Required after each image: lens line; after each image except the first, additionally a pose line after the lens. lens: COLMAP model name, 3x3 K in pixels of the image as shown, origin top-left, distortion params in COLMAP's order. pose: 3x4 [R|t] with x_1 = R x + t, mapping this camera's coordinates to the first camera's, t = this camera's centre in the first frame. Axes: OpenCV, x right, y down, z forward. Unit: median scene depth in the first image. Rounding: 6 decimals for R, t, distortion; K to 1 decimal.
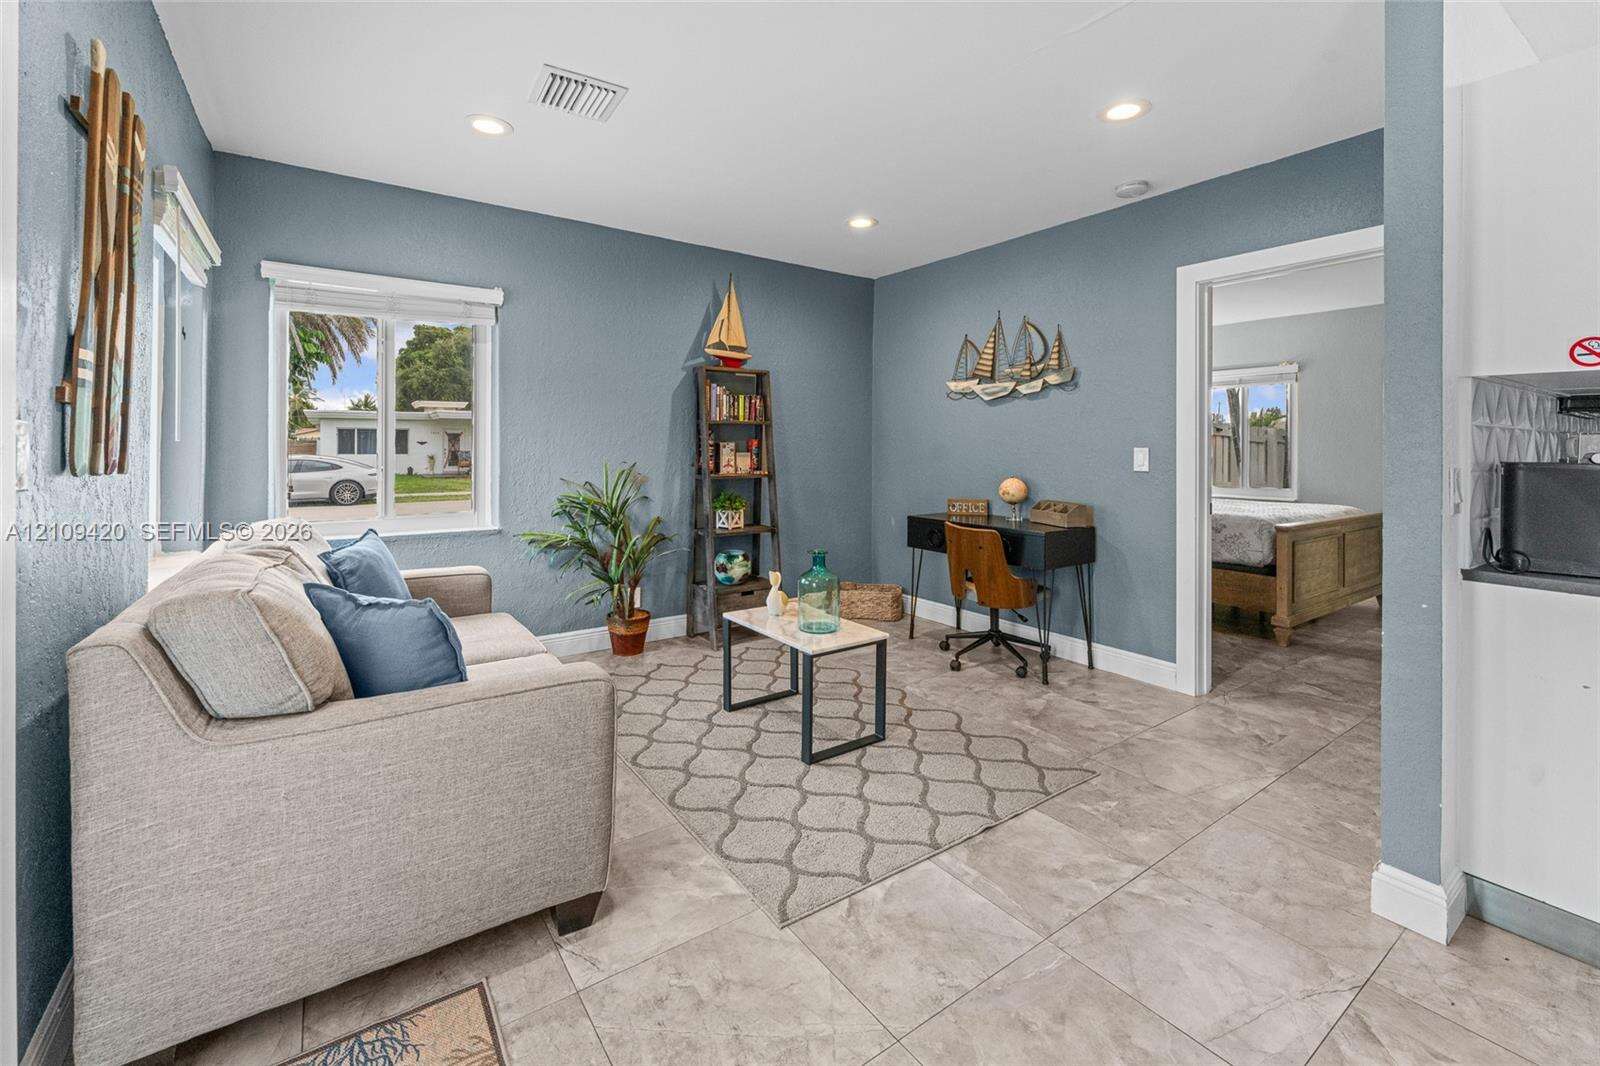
lens RADIAL K [[670.2, 0, 793.3], [0, 670.2, 449.8], [0, 0, 1]] dist [0.000154, -0.000247]
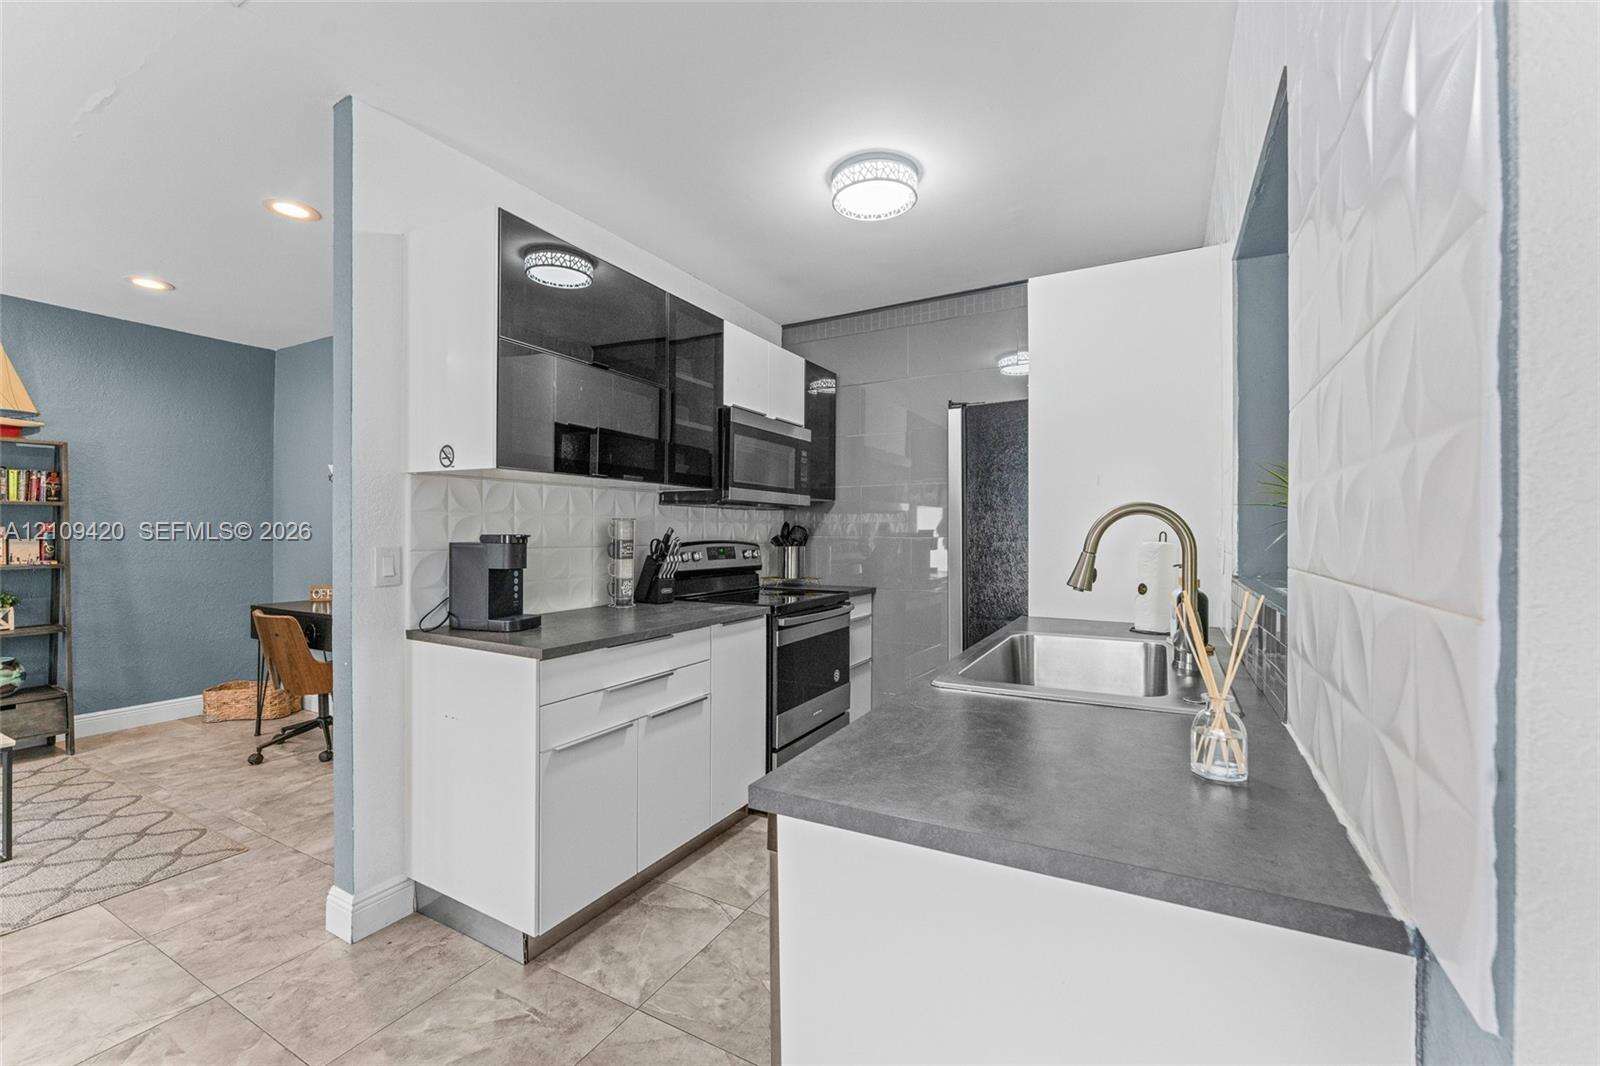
lens RADIAL K [[656.7, 0, 800.0], [0, 656.7, 533.0], [0, 0, 1]] dist [-0.002469, -0.000275]
pose [[0.899194, -0.004307, 0.437530, 0.502559], [0.005078, 0.999987, -0.000593, 0.002226], [-0.437521, 0.002755, 0.899204, -0.174928]]
